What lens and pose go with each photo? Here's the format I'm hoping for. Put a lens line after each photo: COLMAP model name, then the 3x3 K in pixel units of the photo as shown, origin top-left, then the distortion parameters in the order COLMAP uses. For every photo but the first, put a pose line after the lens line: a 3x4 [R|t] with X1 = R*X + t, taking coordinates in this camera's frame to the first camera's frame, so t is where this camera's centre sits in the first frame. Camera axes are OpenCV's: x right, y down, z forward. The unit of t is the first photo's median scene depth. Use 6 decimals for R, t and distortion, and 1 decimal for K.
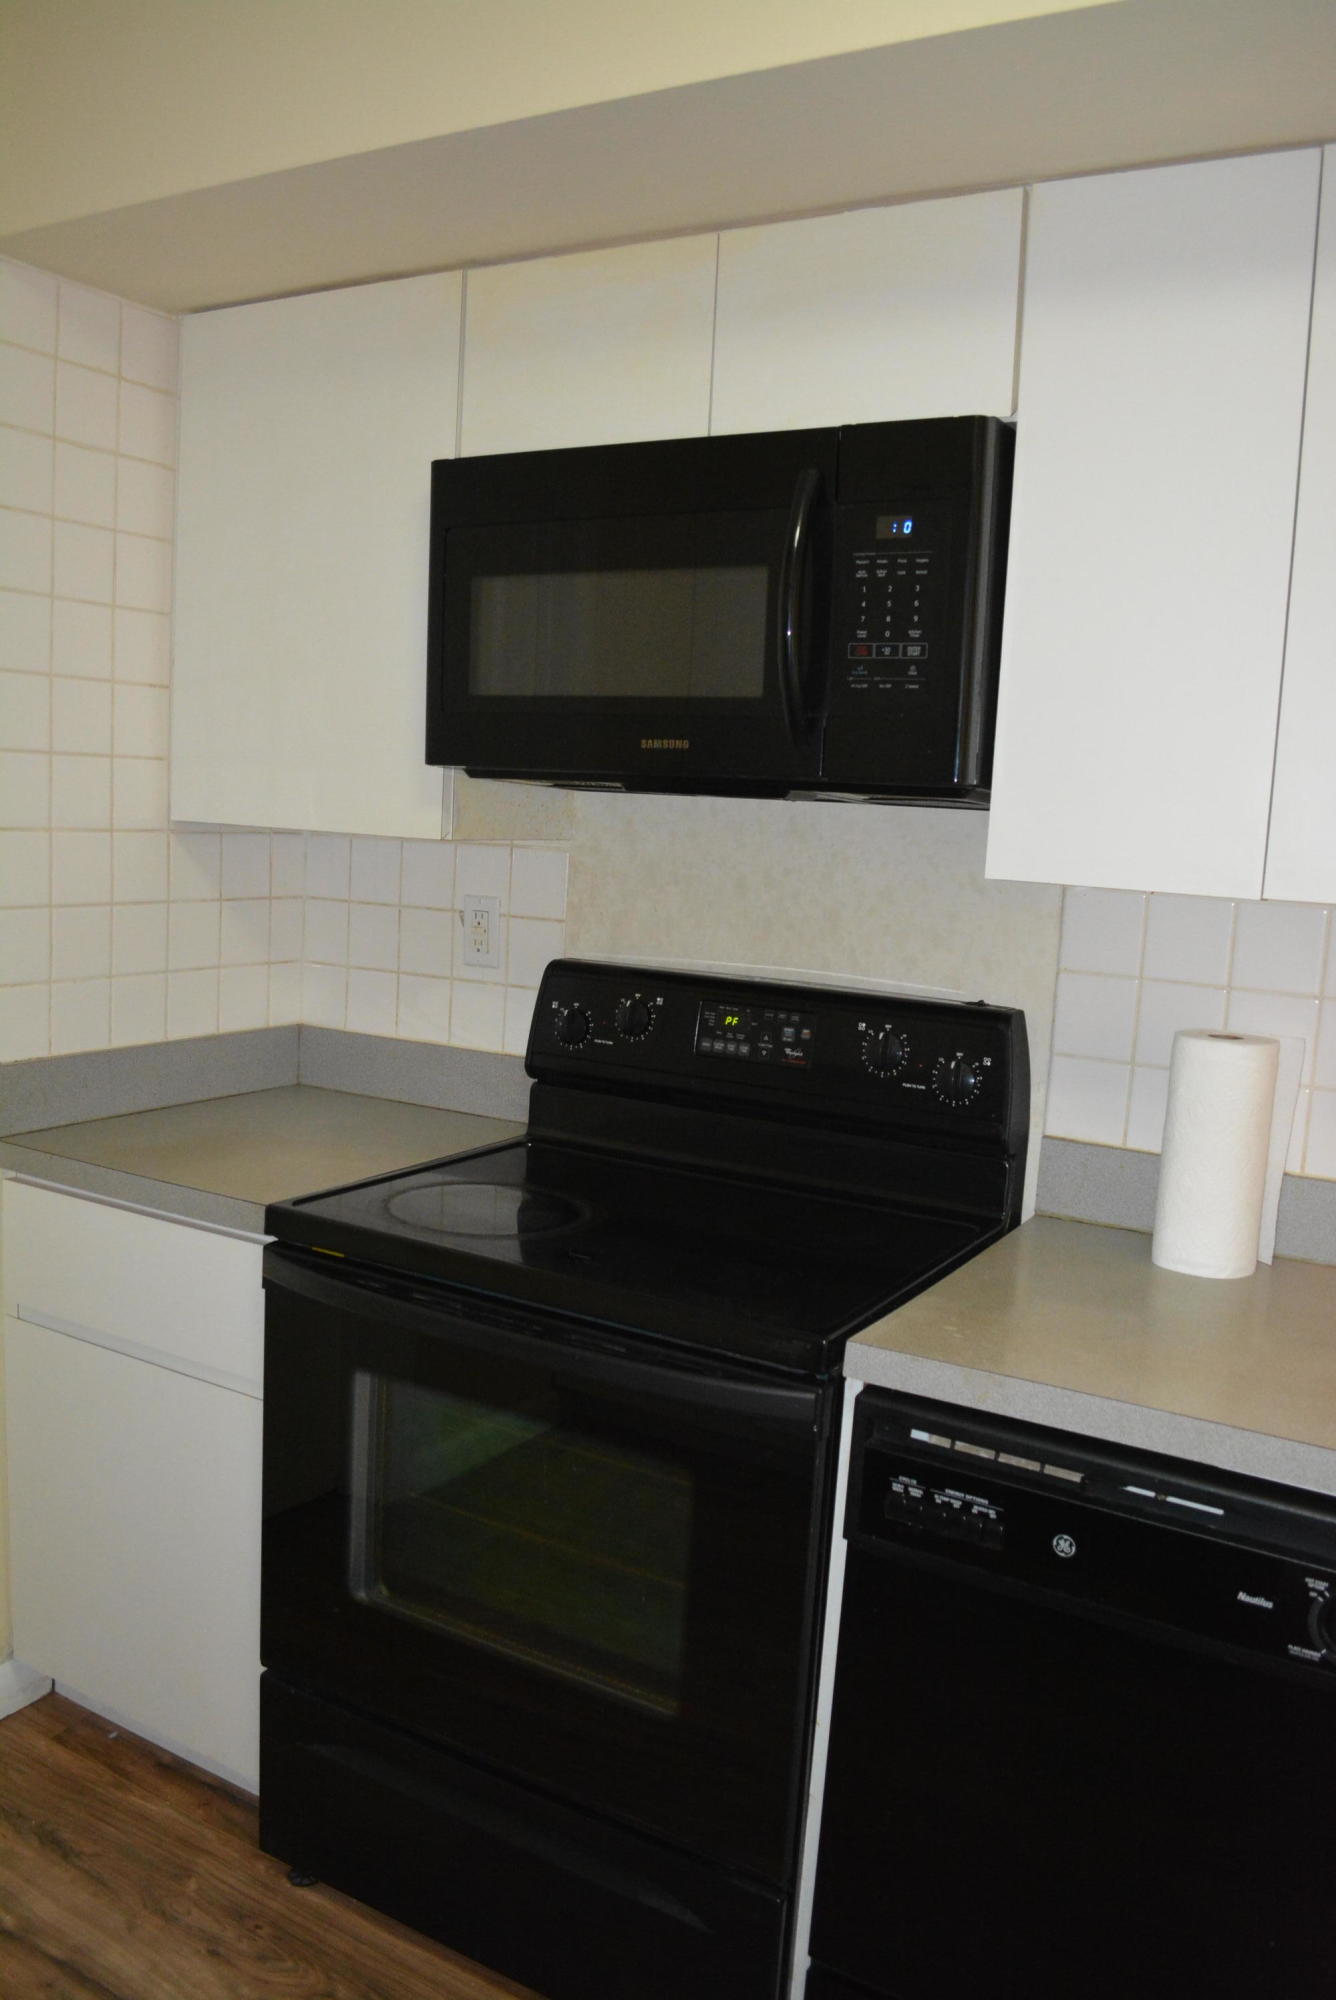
lens RADIAL K [[1576.3, 0, 664.4], [0, 1576.3, 1001.3], [0, 0, 1]] dist [-0.086818, 0.017850]
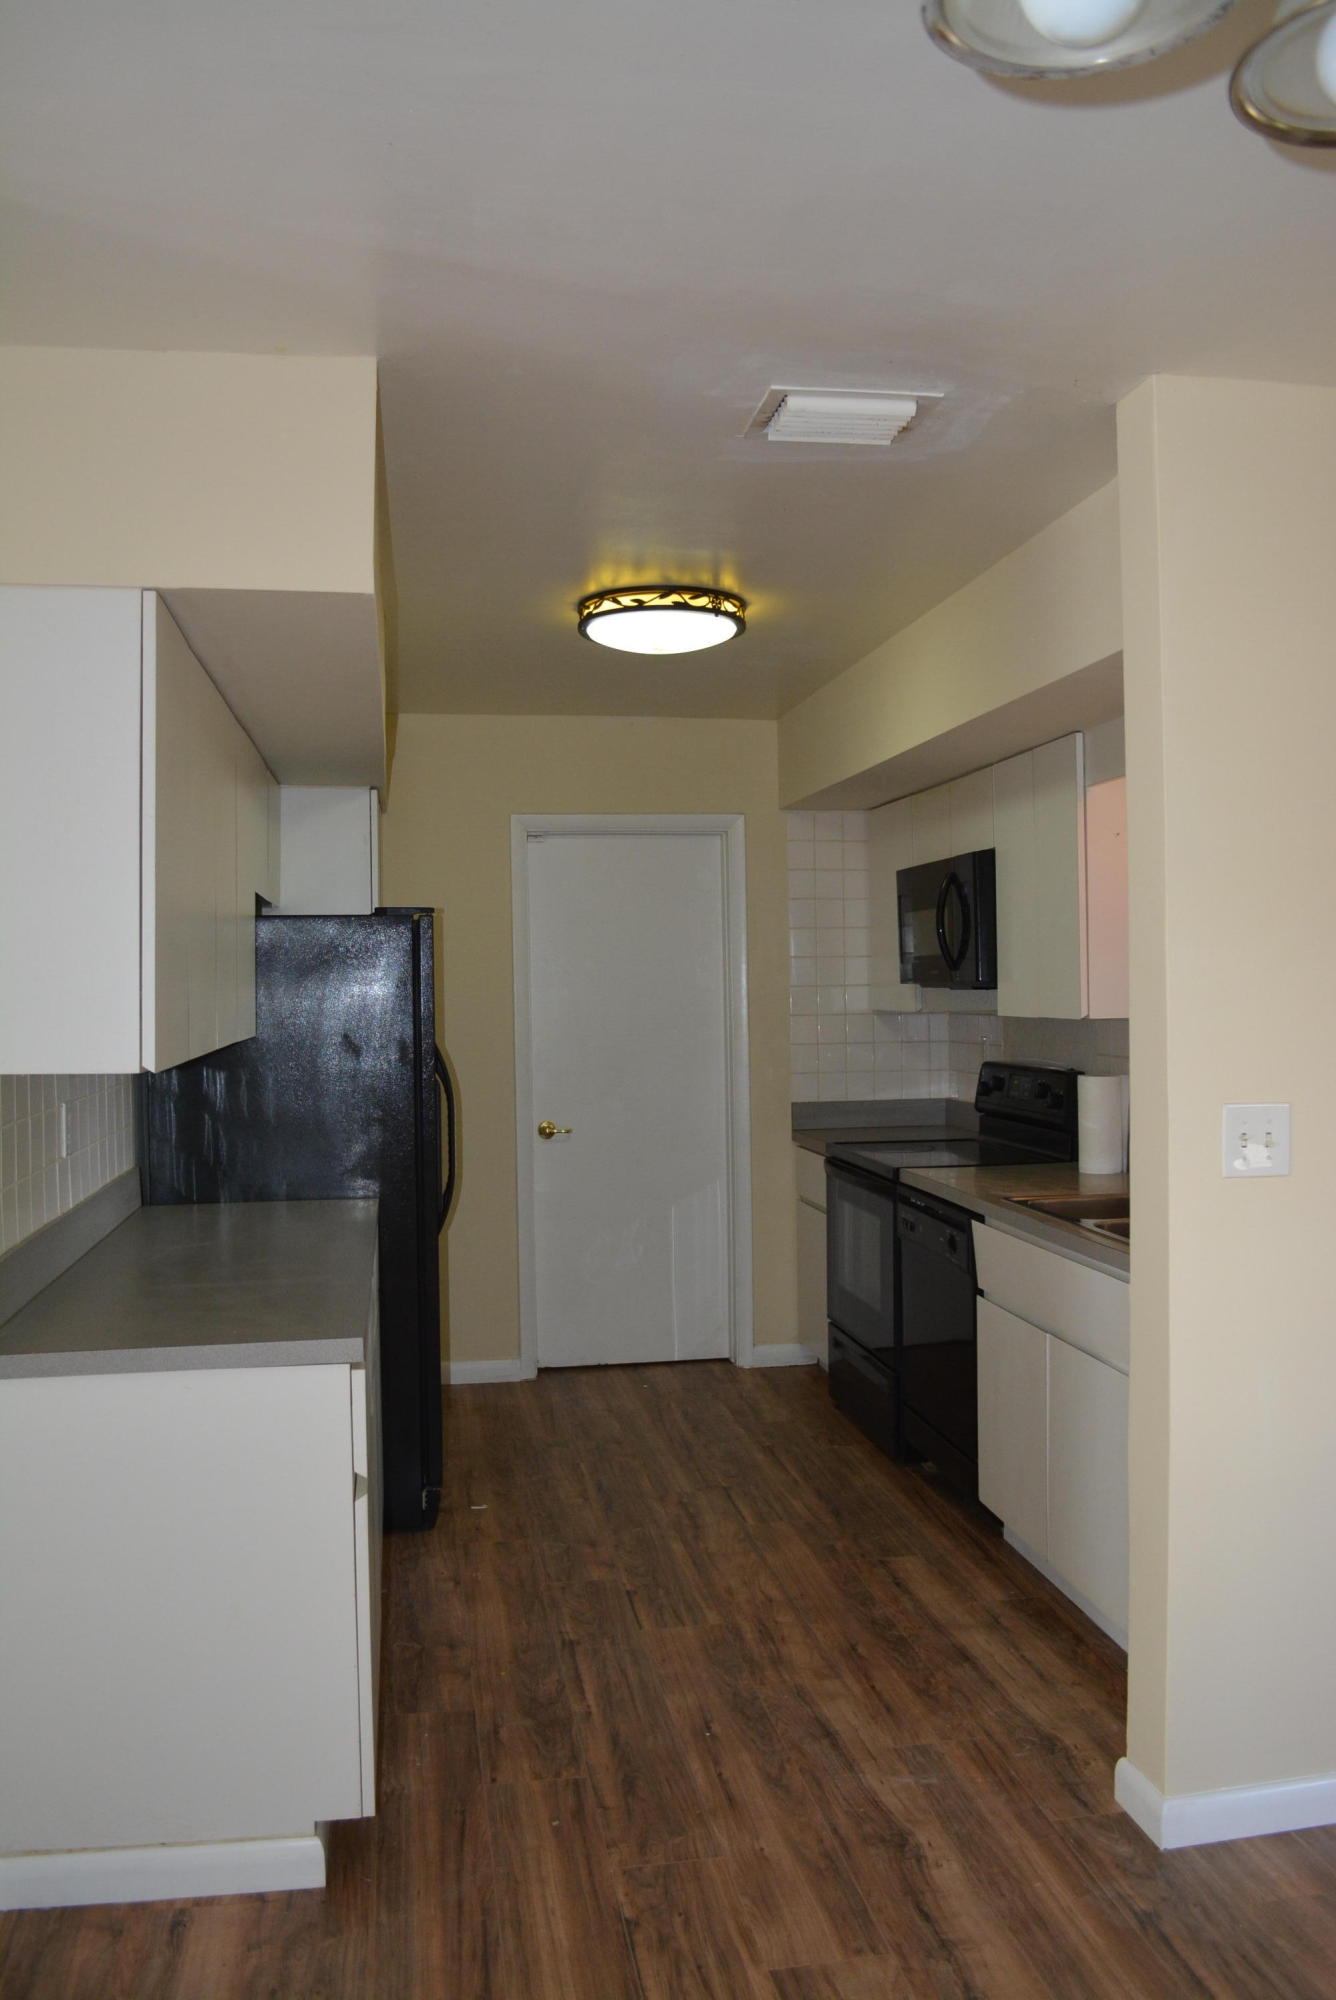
lens RADIAL K [[1576.3, 0, 657.6], [0, 1576.3, 995.6], [0, 0, 1]] dist [-0.086818, 0.017850]
pose [[0.636482, -0.056846, -0.769194, 1.610888], [-0.047728, 0.992466, -0.112839, 0.184862], [0.769814, 0.108532, 0.628974, -0.964479]]
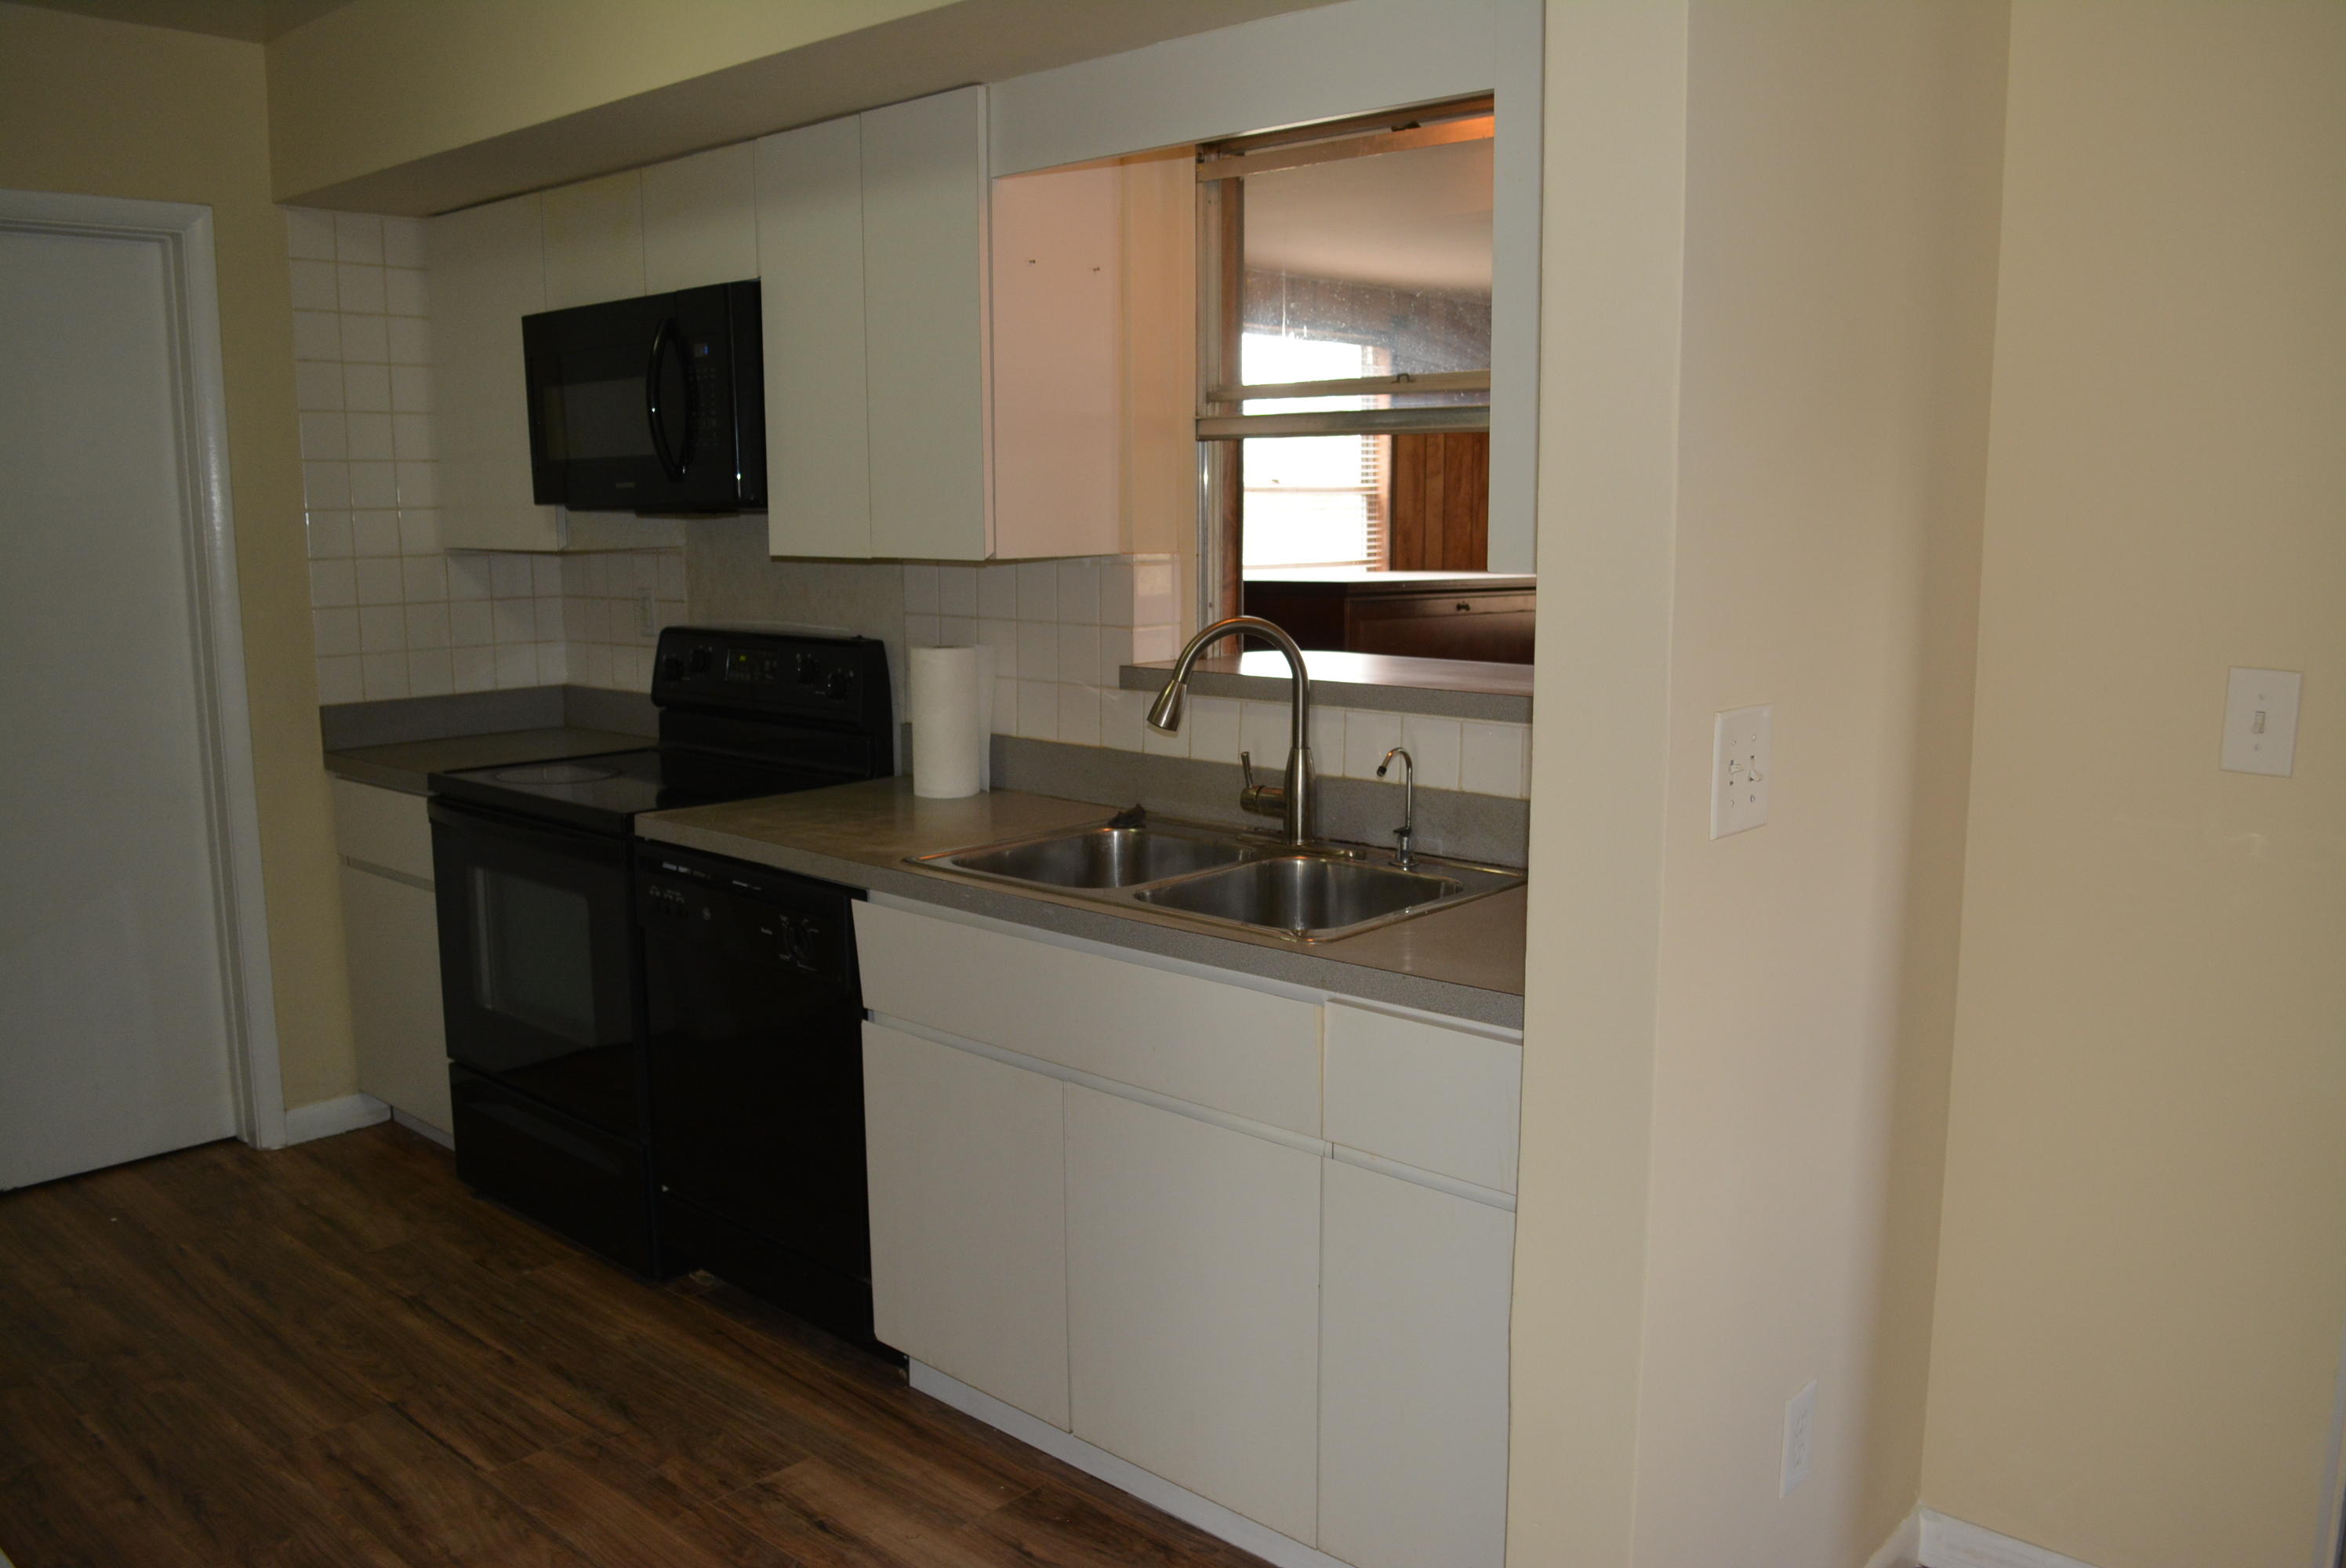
lens RADIAL K [[1848.9, 0, 1181.7], [0, 1848.9, 787.7], [0, 0, 1]] dist [-0.086818, 0.017850]
pose [[0.978233, -0.025916, -0.205885, 0.871278], [0.031168, 0.999265, 0.022304, 0.117292], [0.205156, -0.028236, 0.978322, -0.698622]]
